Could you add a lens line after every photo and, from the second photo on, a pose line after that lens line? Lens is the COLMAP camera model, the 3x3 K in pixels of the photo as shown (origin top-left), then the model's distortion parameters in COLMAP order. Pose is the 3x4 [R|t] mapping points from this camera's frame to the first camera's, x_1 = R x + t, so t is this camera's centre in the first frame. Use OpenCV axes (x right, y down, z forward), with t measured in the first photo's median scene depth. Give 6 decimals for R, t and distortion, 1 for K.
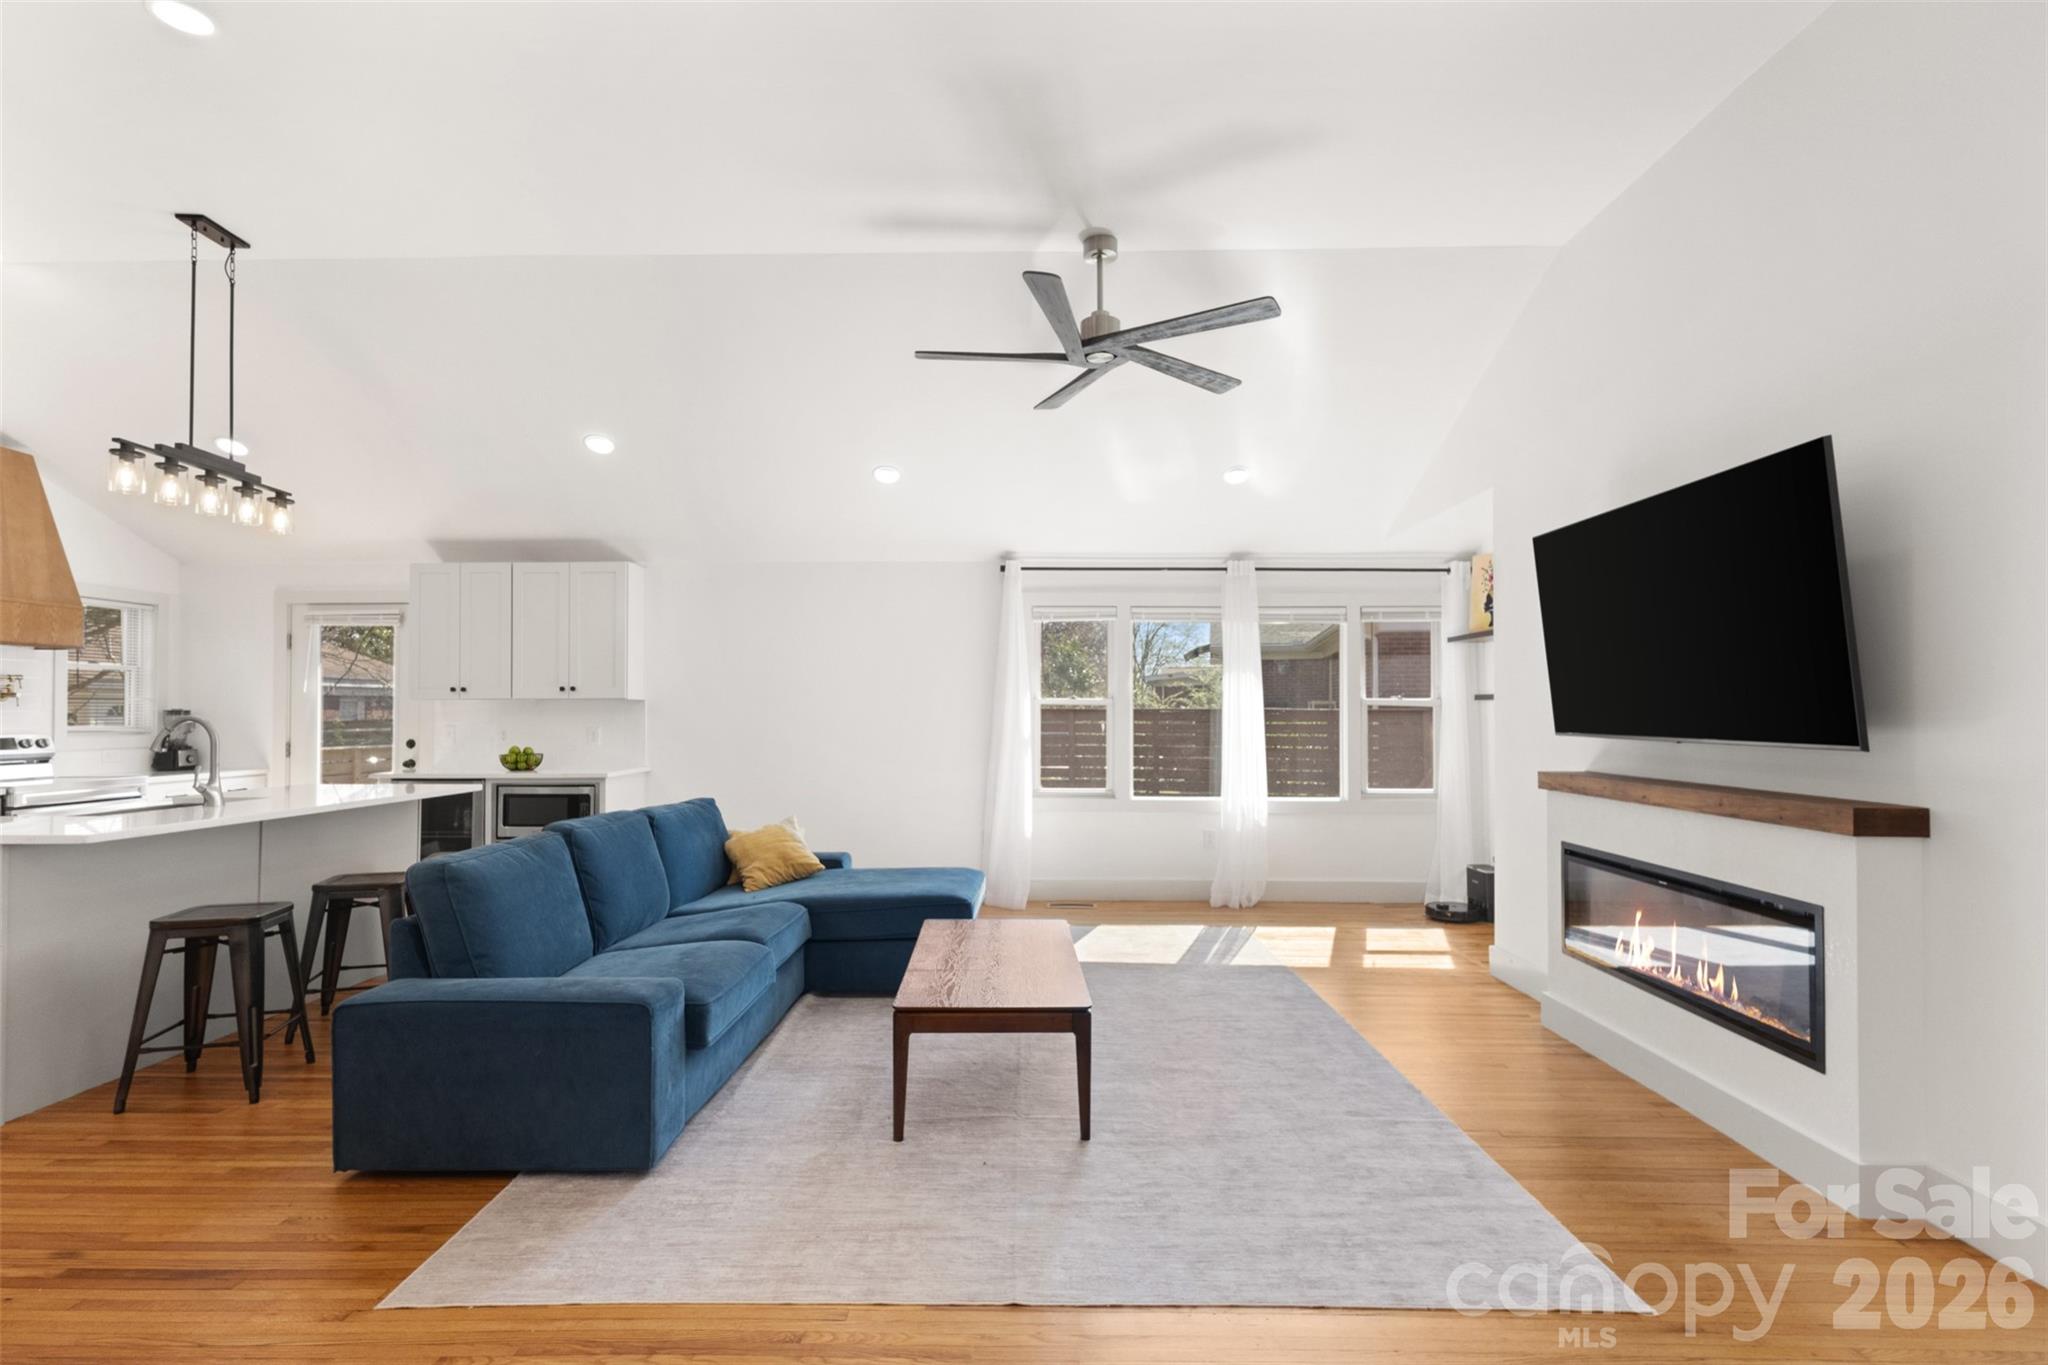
lens RADIAL K [[940.6, 0, 1021.1], [0, 940.6, 697.3], [0, 0, 1]] dist [0.001379, 0.001273]
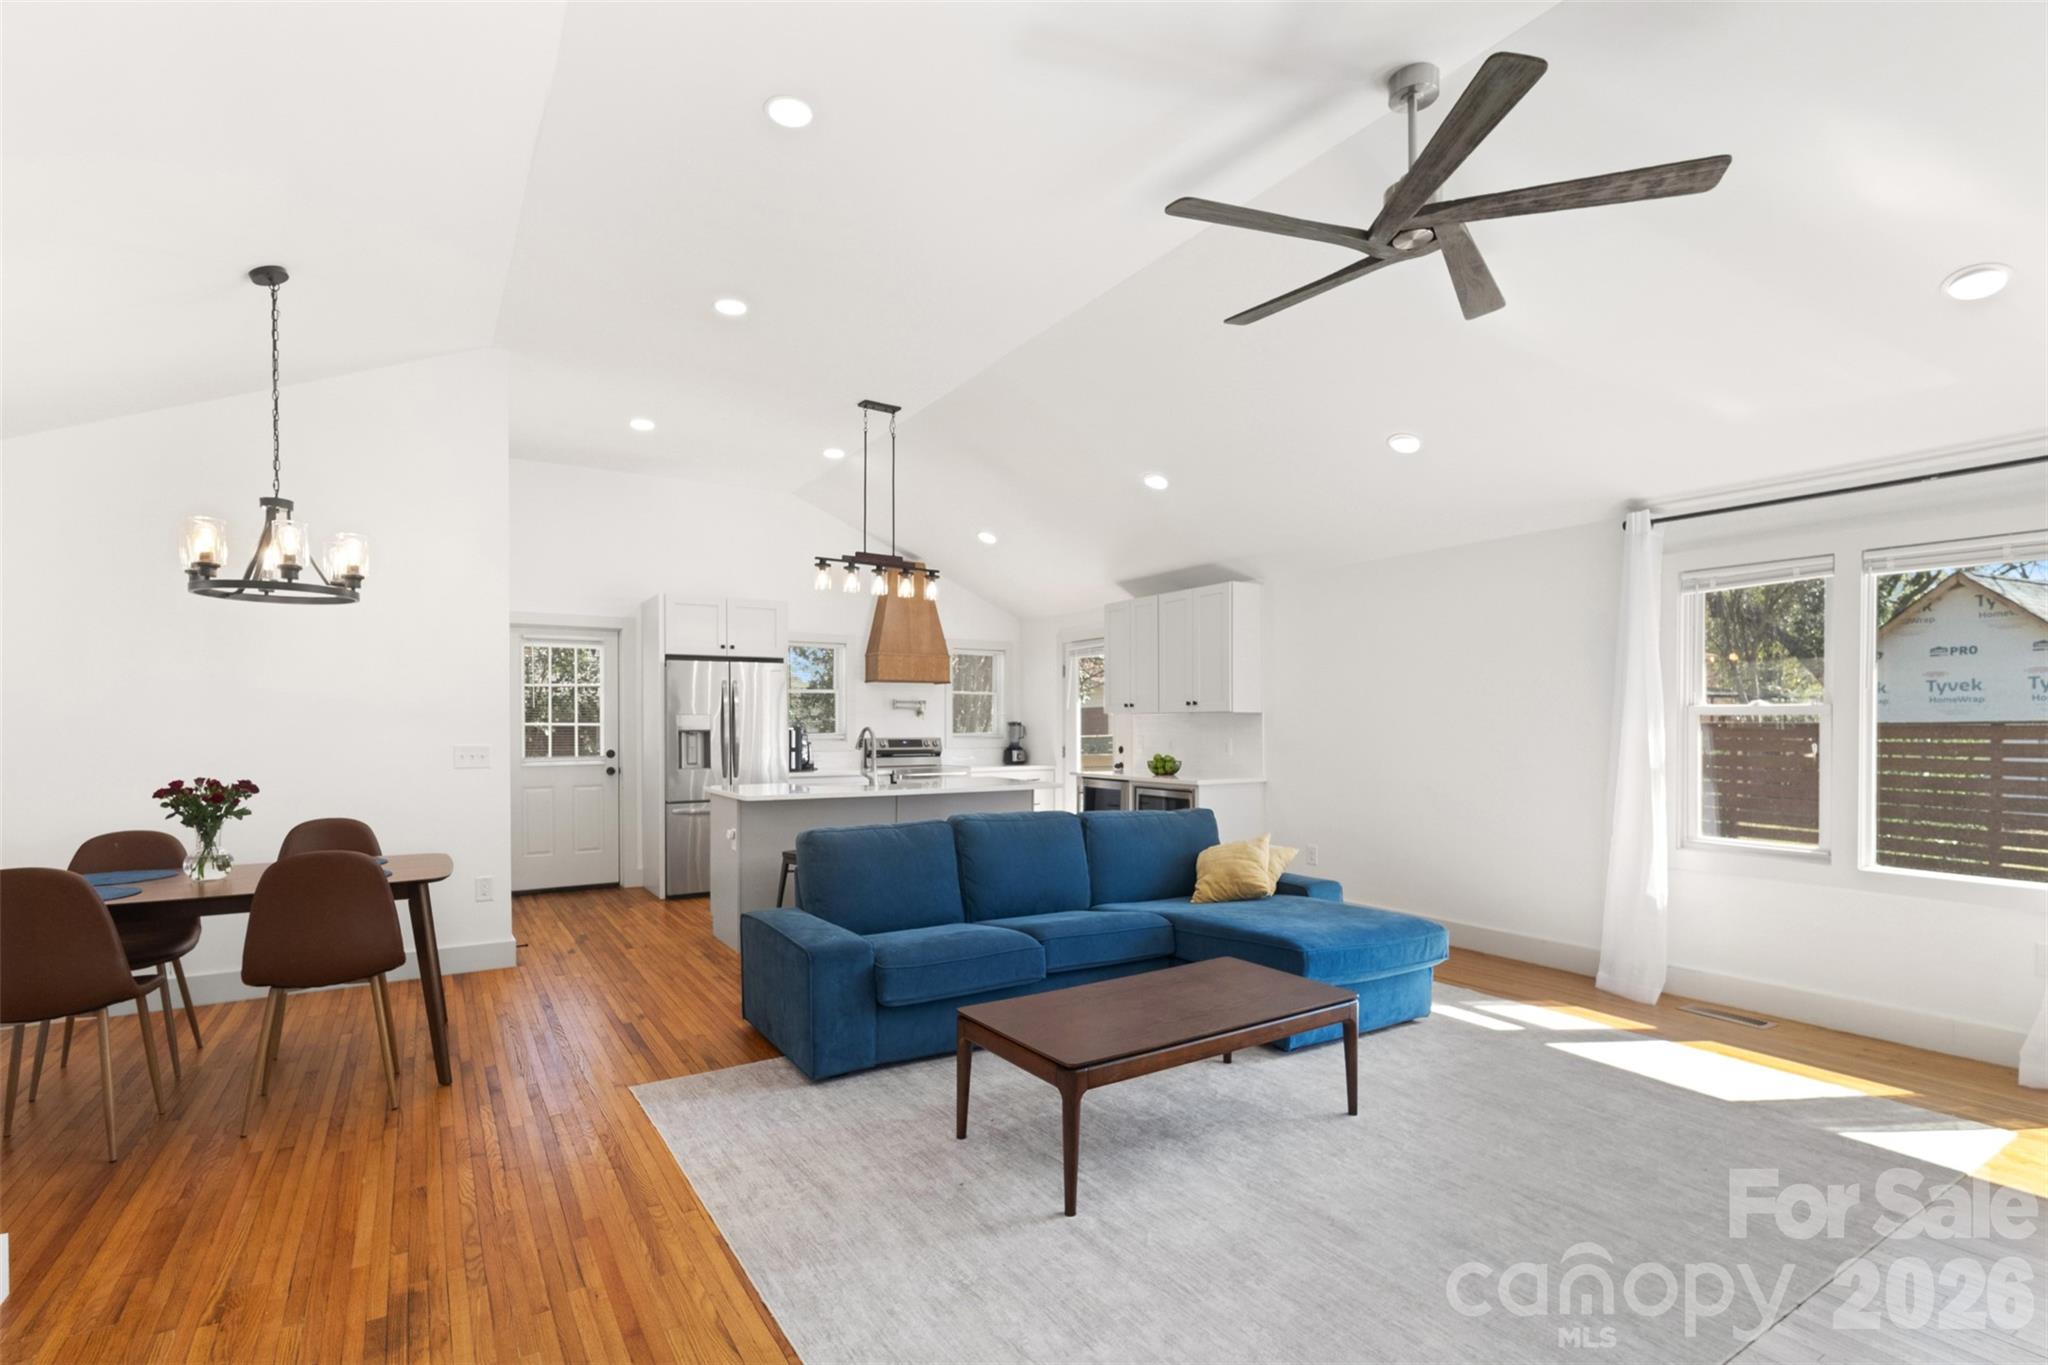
lens RADIAL K [[962.7, 0, 1026.1], [0, 962.7, 725.0], [0, 0, 1]] dist [0.003981, 0.000551]
pose [[0.544520, 0.002407, -0.838745, 0.402313], [0.013357, 0.999844, 0.011541, 0.001310], [0.838642, -0.017487, 0.544403, 0.245794]]
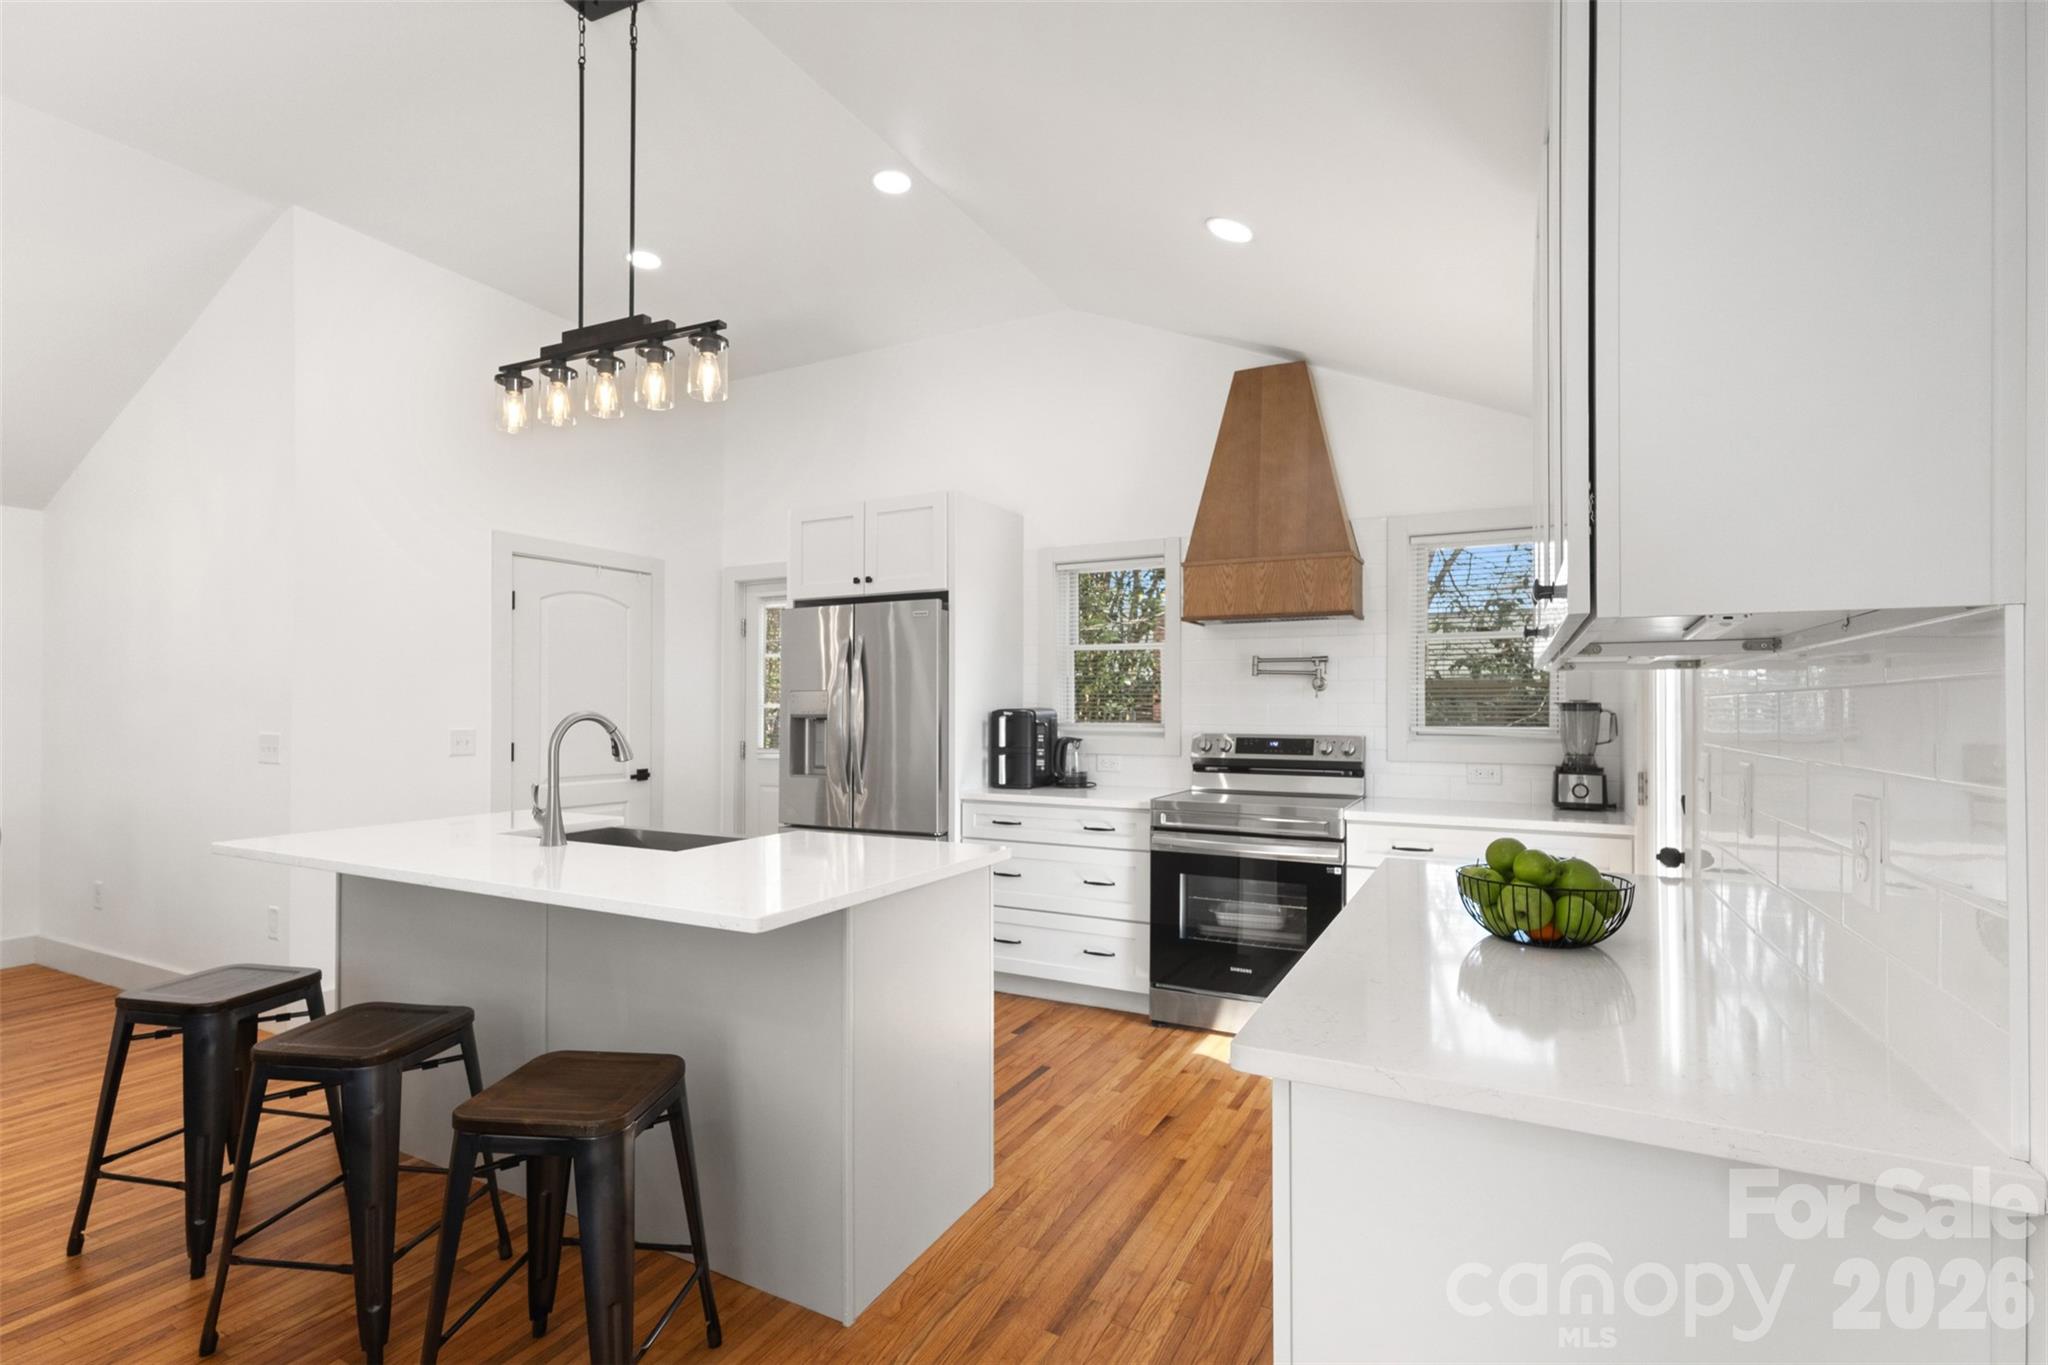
lens RADIAL K [[953.9, 0, 1025.0], [0, 953.9, 696.3], [0, 0, 1]] dist [0.000888, 0.000116]
pose [[-0.449315, -0.005675, -0.893356, -0.271961], [0.015451, 0.999781, -0.014122, 0.015280], [0.893240, -0.020148, -0.449128, 1.105974]]
